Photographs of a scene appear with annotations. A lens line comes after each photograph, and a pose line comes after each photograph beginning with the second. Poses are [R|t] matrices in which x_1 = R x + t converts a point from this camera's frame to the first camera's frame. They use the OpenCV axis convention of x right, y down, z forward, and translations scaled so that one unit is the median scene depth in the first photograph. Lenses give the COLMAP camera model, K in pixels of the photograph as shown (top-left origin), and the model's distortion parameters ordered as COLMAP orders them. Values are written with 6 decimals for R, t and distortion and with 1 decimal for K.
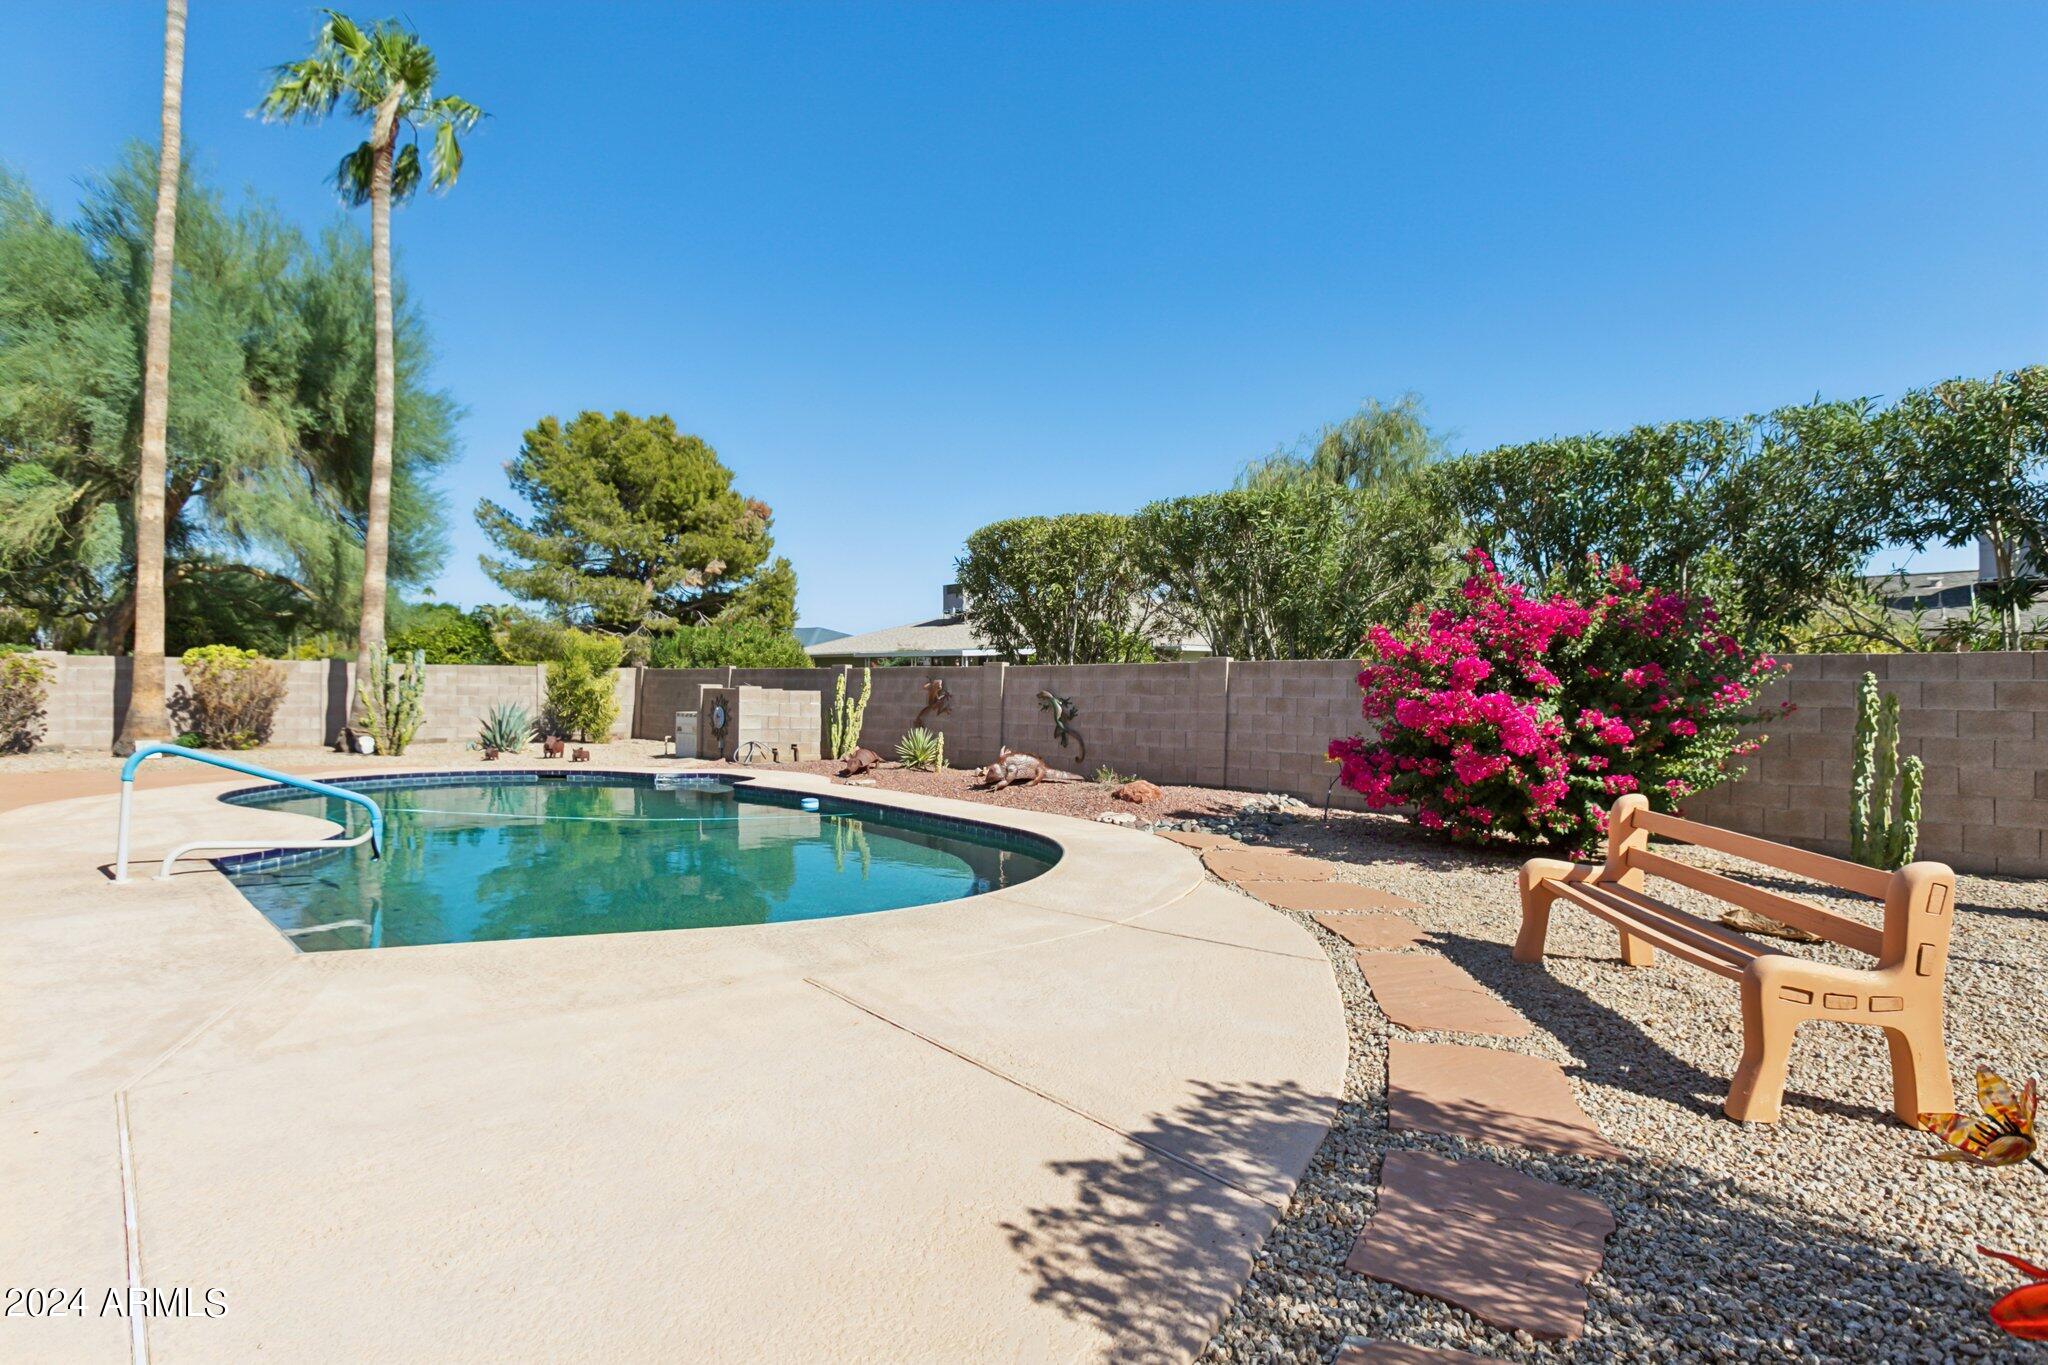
lens RADIAL K [[1087.6, 0, 1009.7], [0, 1087.6, 671.6], [0, 0, 1]] dist [0.004976, 0.002004]
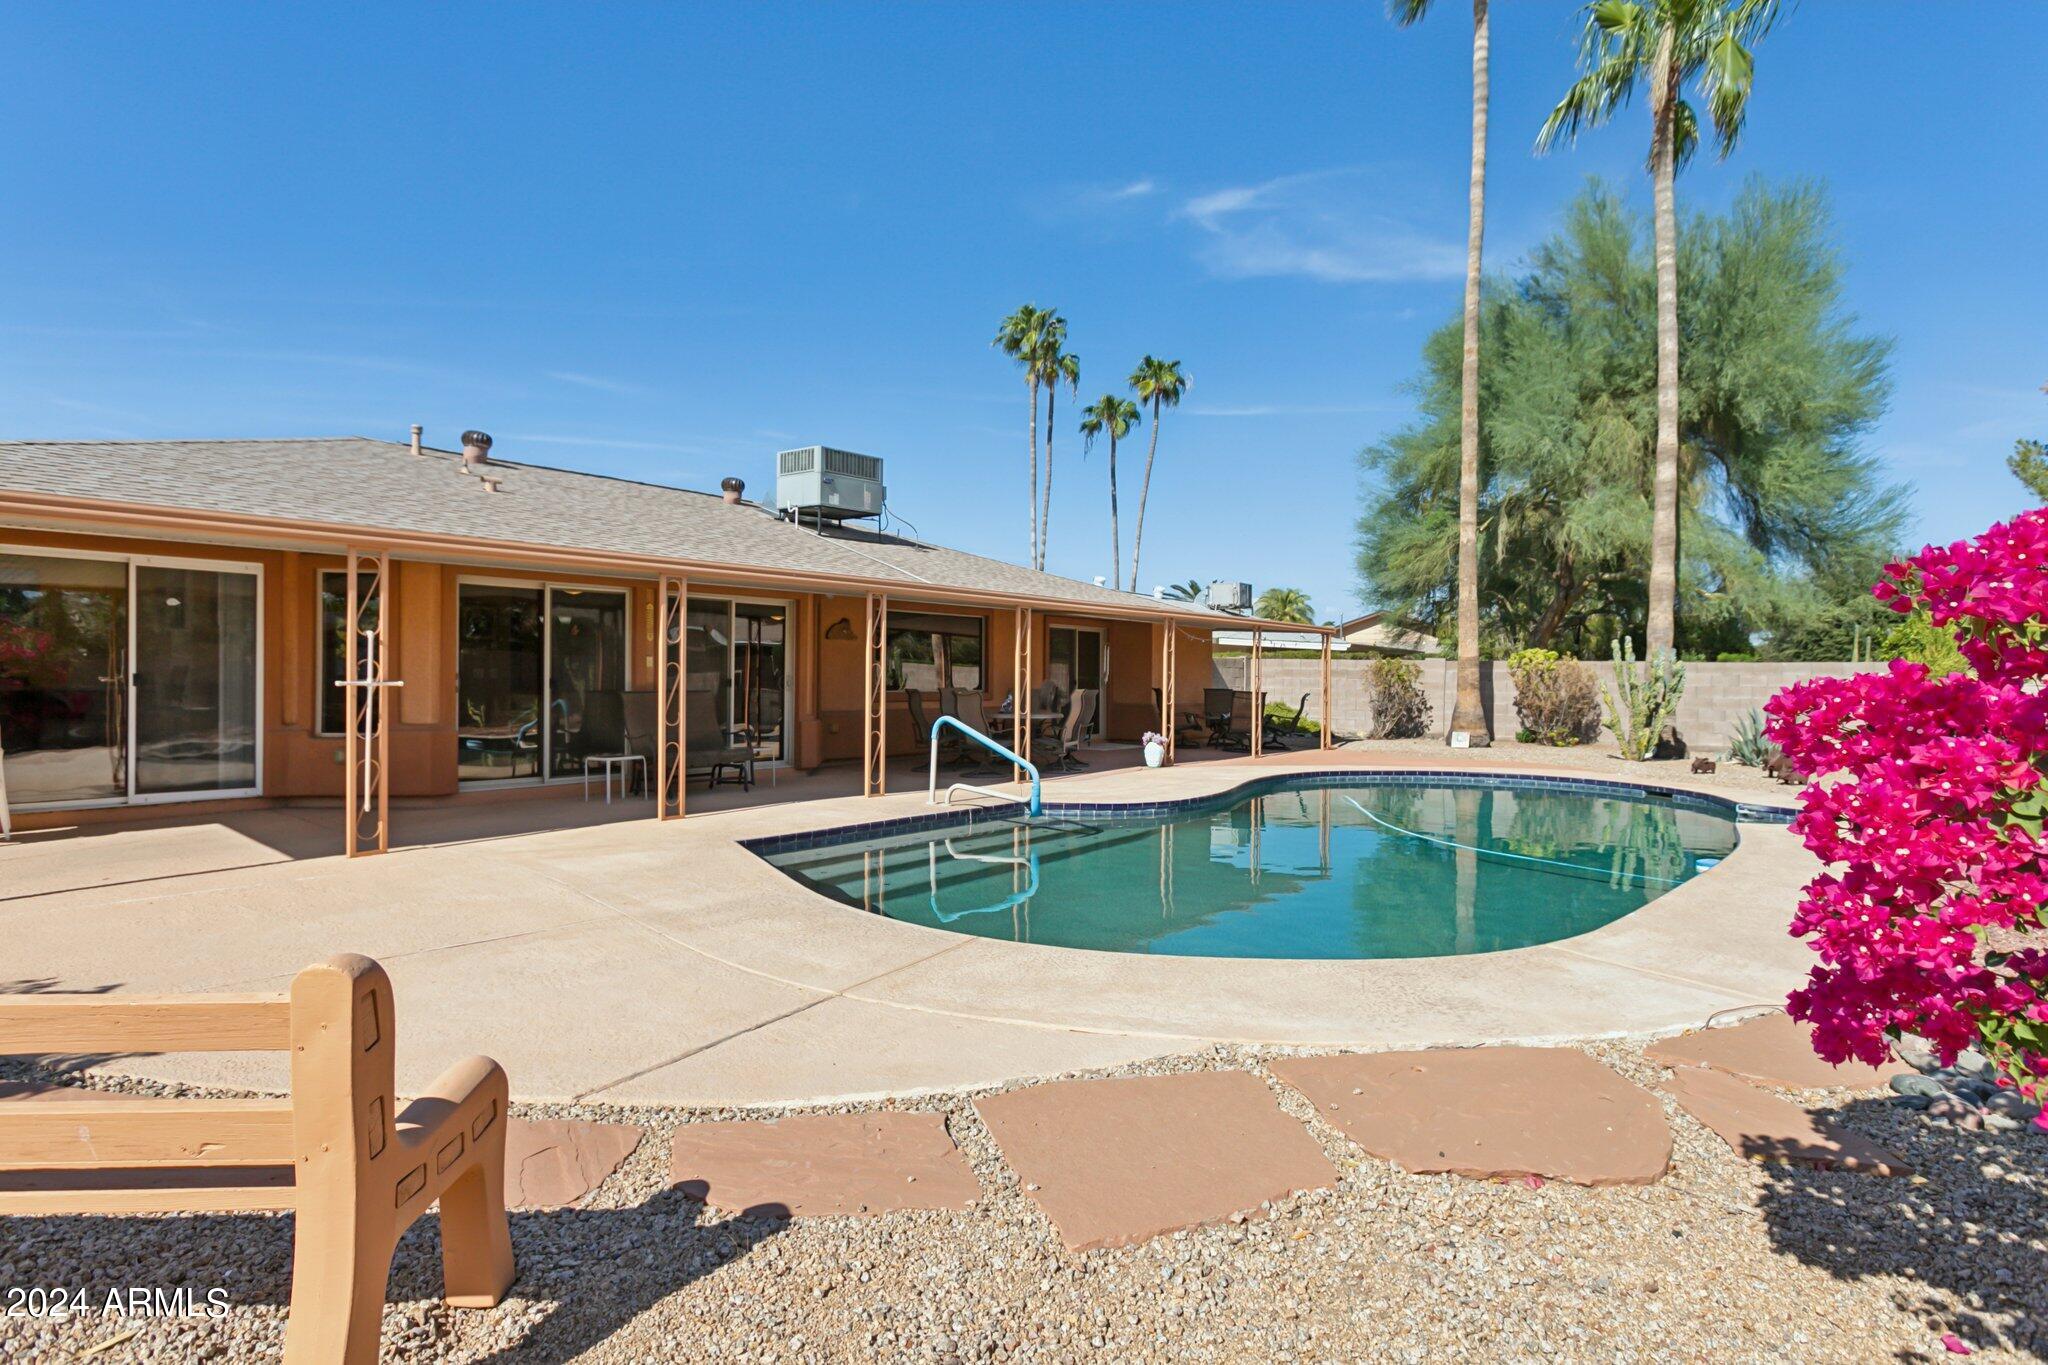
lens RADIAL K [[1087.6, 0, 1034.4], [0, 1087.6, 684.7], [0, 0, 1]] dist [0.004976, 0.002004]
pose [[0.153299, -0.007911, -0.988148, 0.279345], [0.011733, 0.999912, -0.006185, 0.013371], [0.988110, -0.010645, 0.153378, 0.344598]]
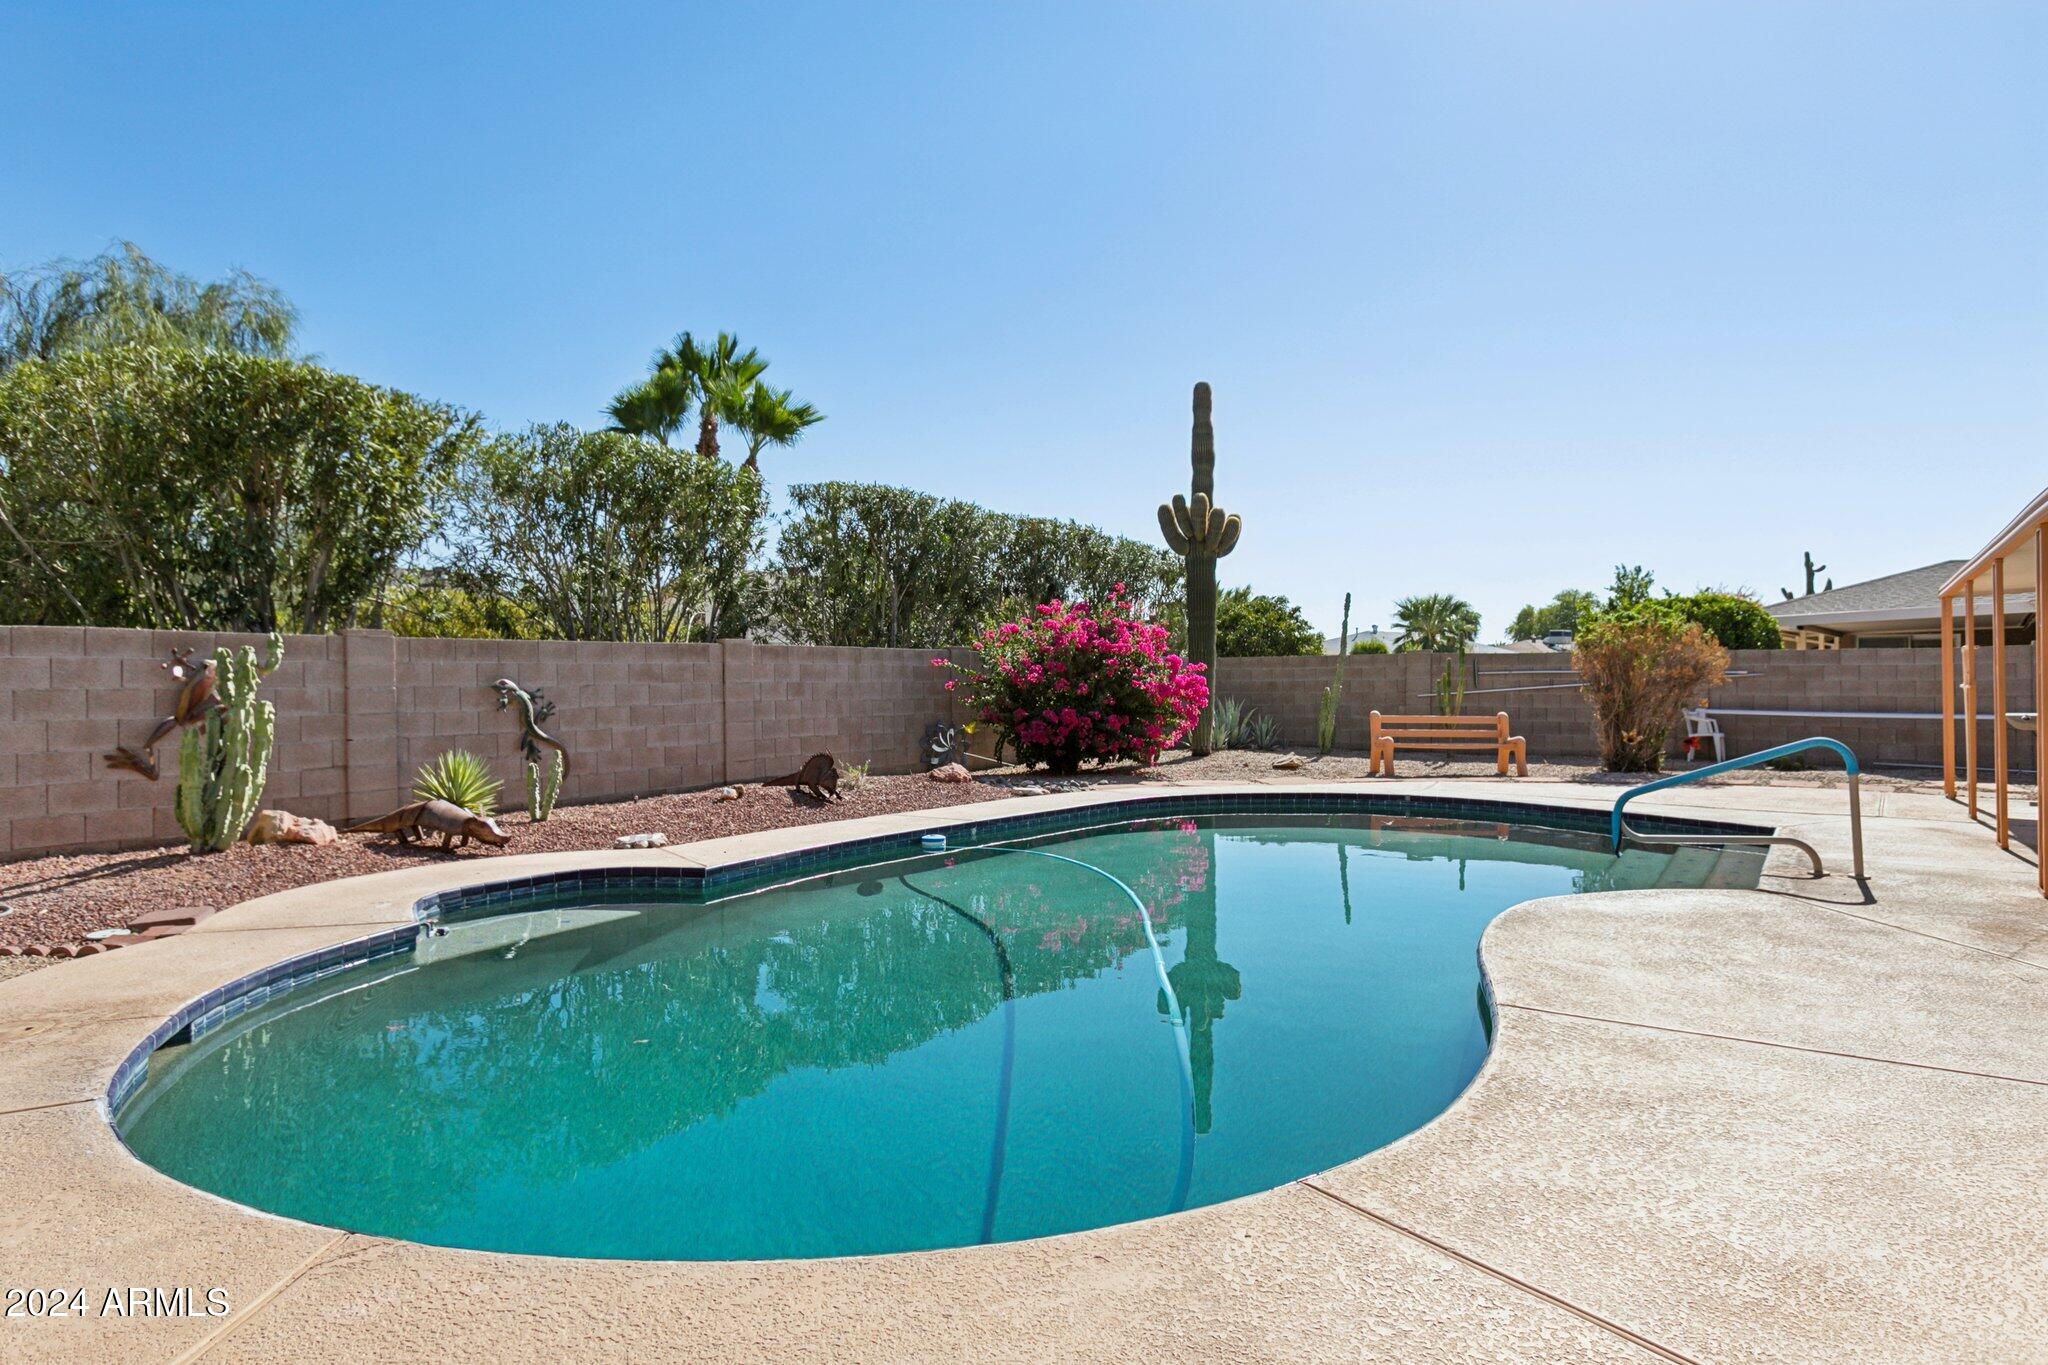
lens RADIAL K [[1258.7, 0, 1013.9], [0, 1258.7, 661.5], [0, 0, 1]] dist [-0.027272, -0.001735]
pose [[-0.222414, 0.001939, 0.974950, -0.644116], [-0.015447, 0.999865, -0.005513, 0.005624], [-0.974830, -0.016287, -0.222354, 0.738066]]
